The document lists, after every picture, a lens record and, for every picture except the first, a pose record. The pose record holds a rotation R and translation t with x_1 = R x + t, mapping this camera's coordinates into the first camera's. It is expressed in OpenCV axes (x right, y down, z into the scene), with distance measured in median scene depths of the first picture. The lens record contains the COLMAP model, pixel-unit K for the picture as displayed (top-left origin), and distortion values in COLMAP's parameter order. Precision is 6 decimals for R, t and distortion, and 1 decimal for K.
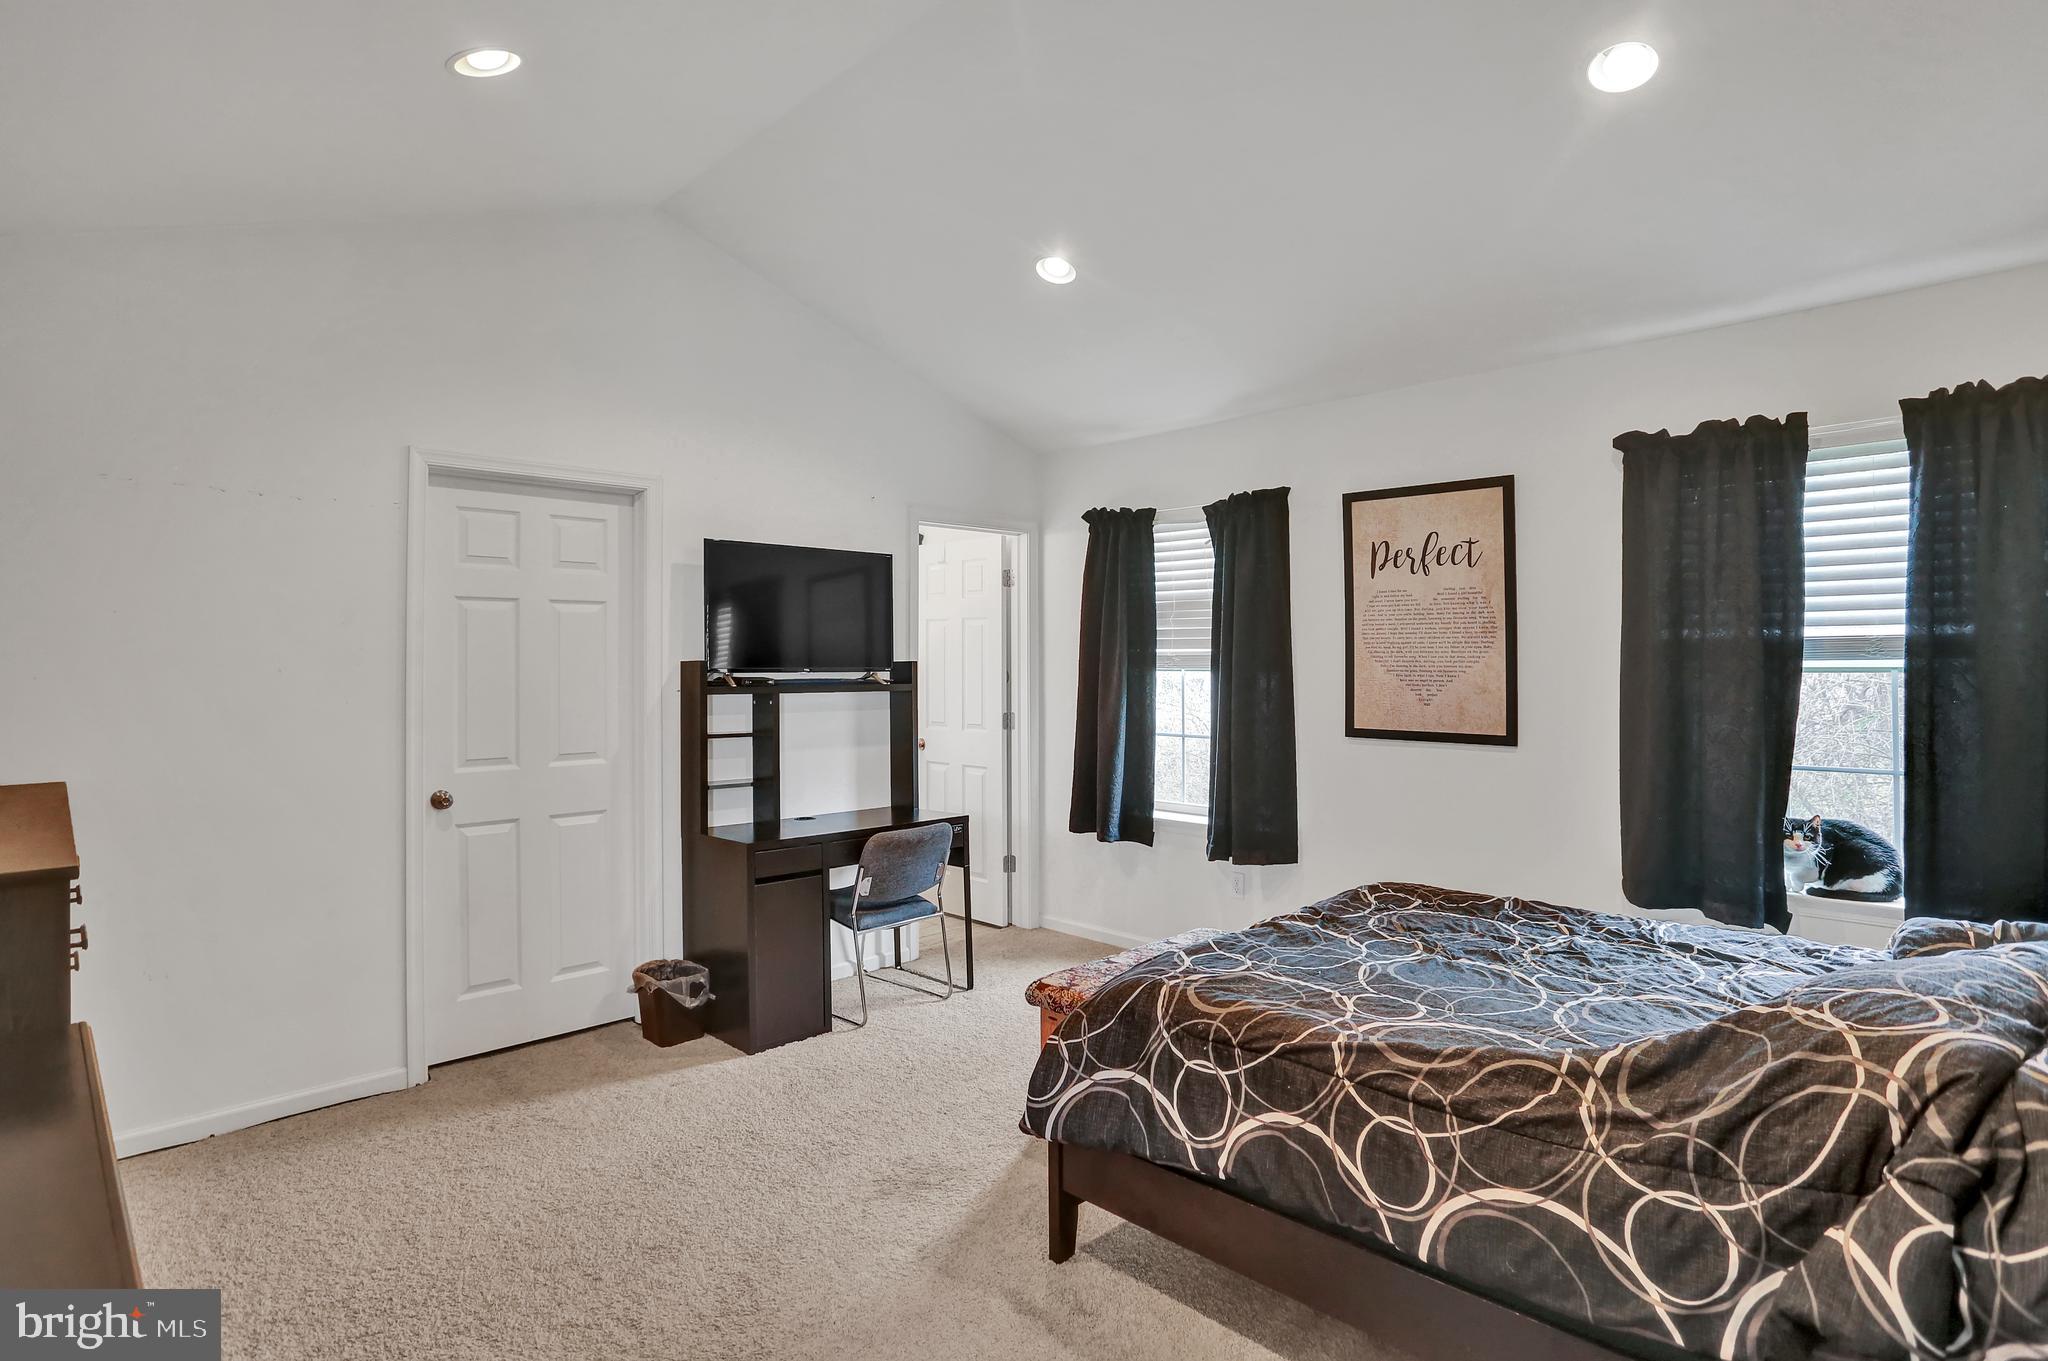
lens RADIAL K [[1047.5, 0, 1022.2], [0, 1047.5, 667.0], [0, 0, 1]] dist [-0.105082, 0.053757]
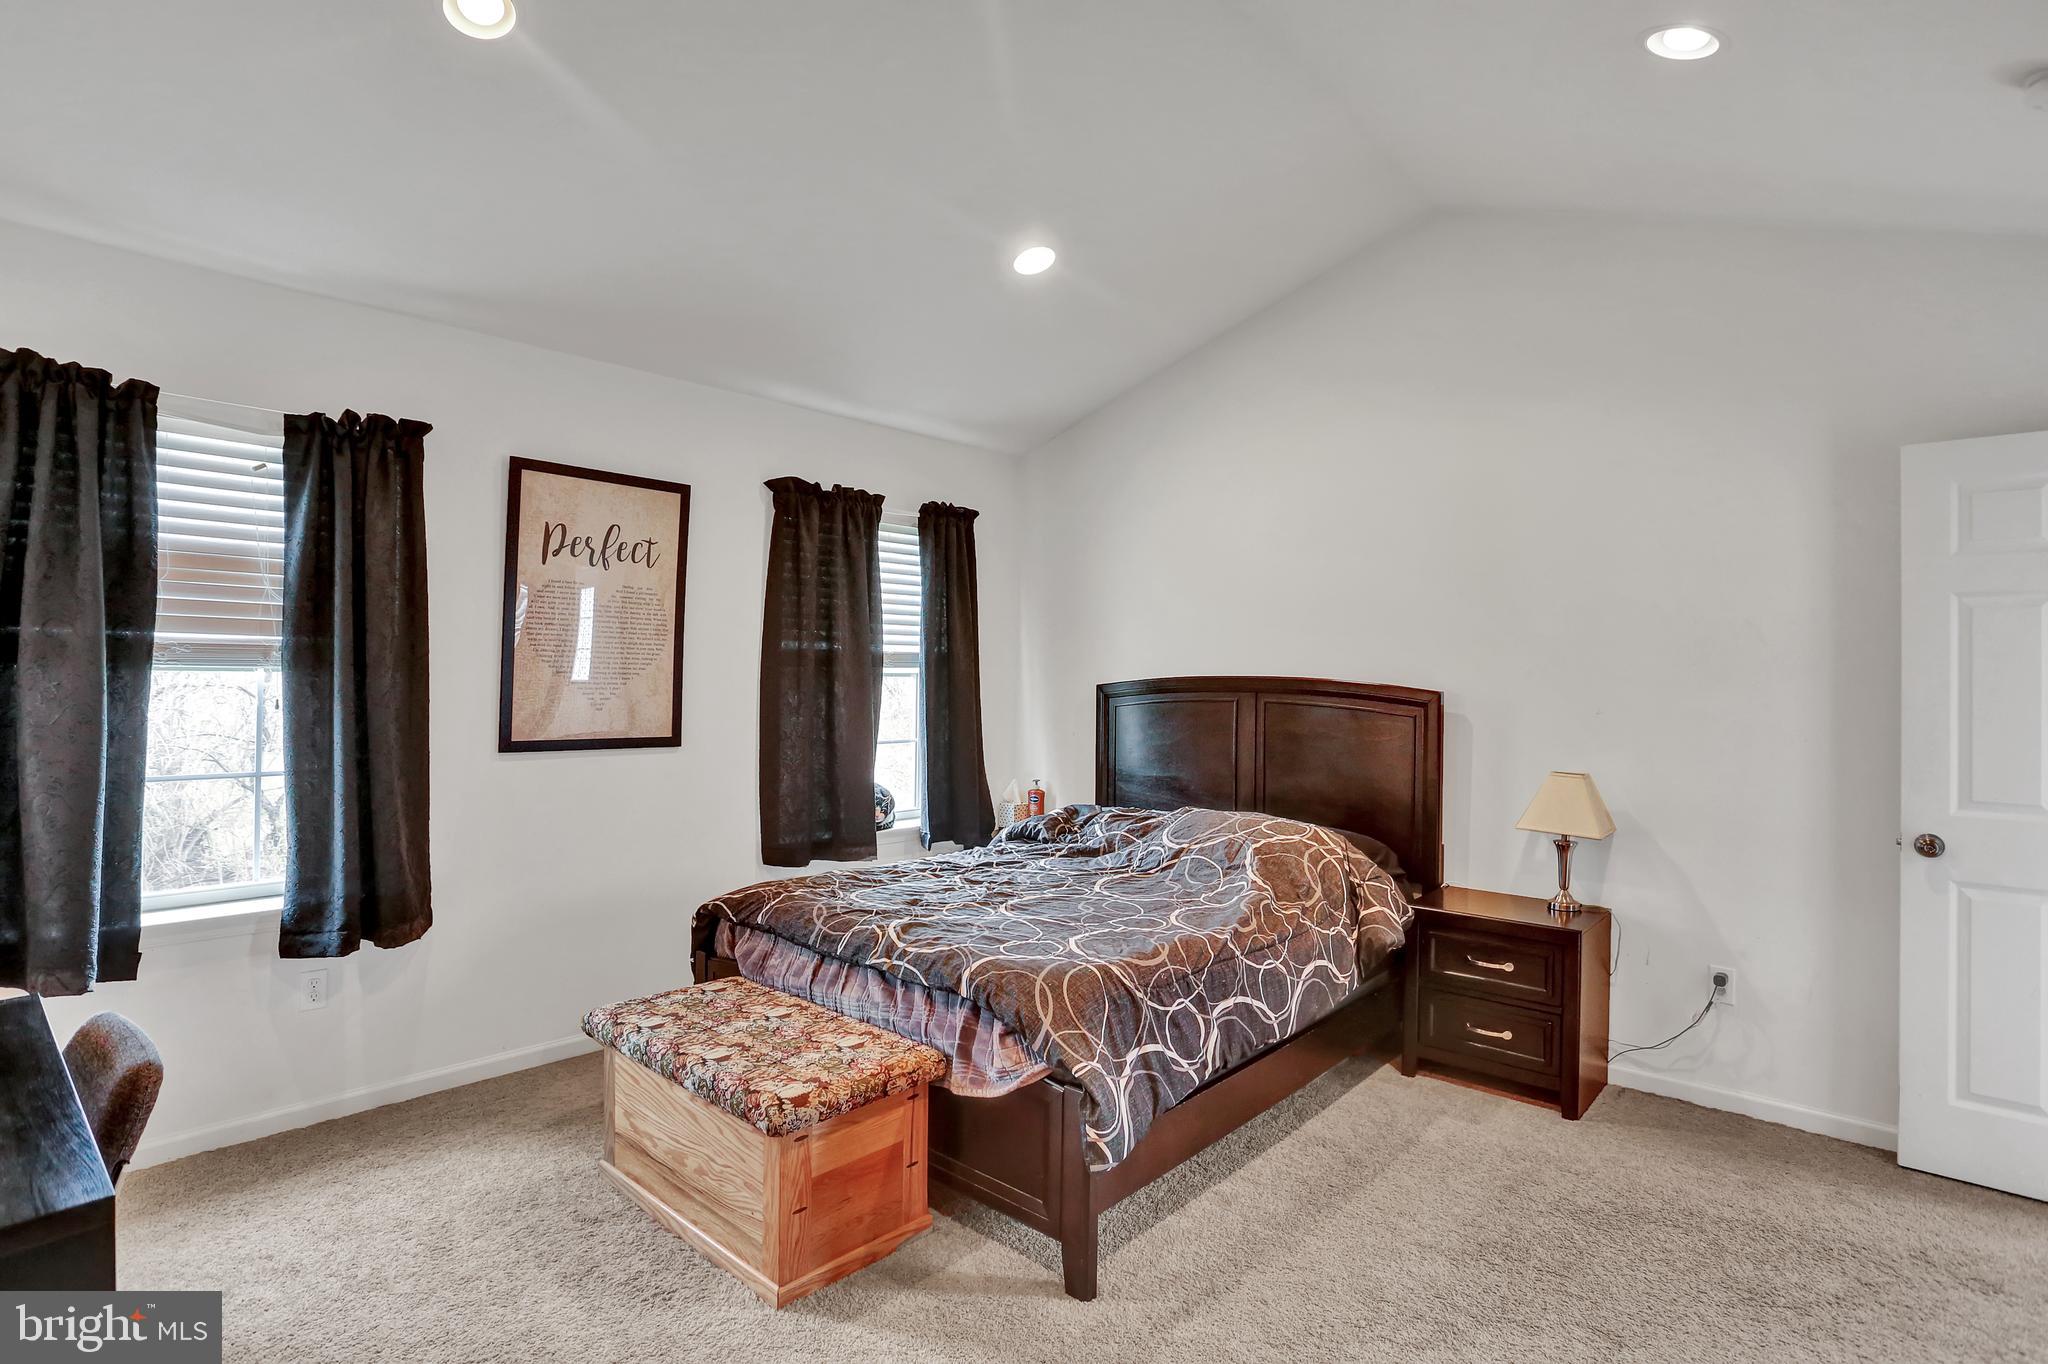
lens RADIAL K [[1046.3, 0, 1024.0], [0, 1046.3, 682.0], [0, 0, 1]] dist [-0.065505, 0.029535]
pose [[-0.073514, -0.010581, 0.997238, -0.570468], [-0.016604, 0.999818, 0.009384, -0.003126], [-0.997156, -0.015868, -0.073677, 0.700854]]
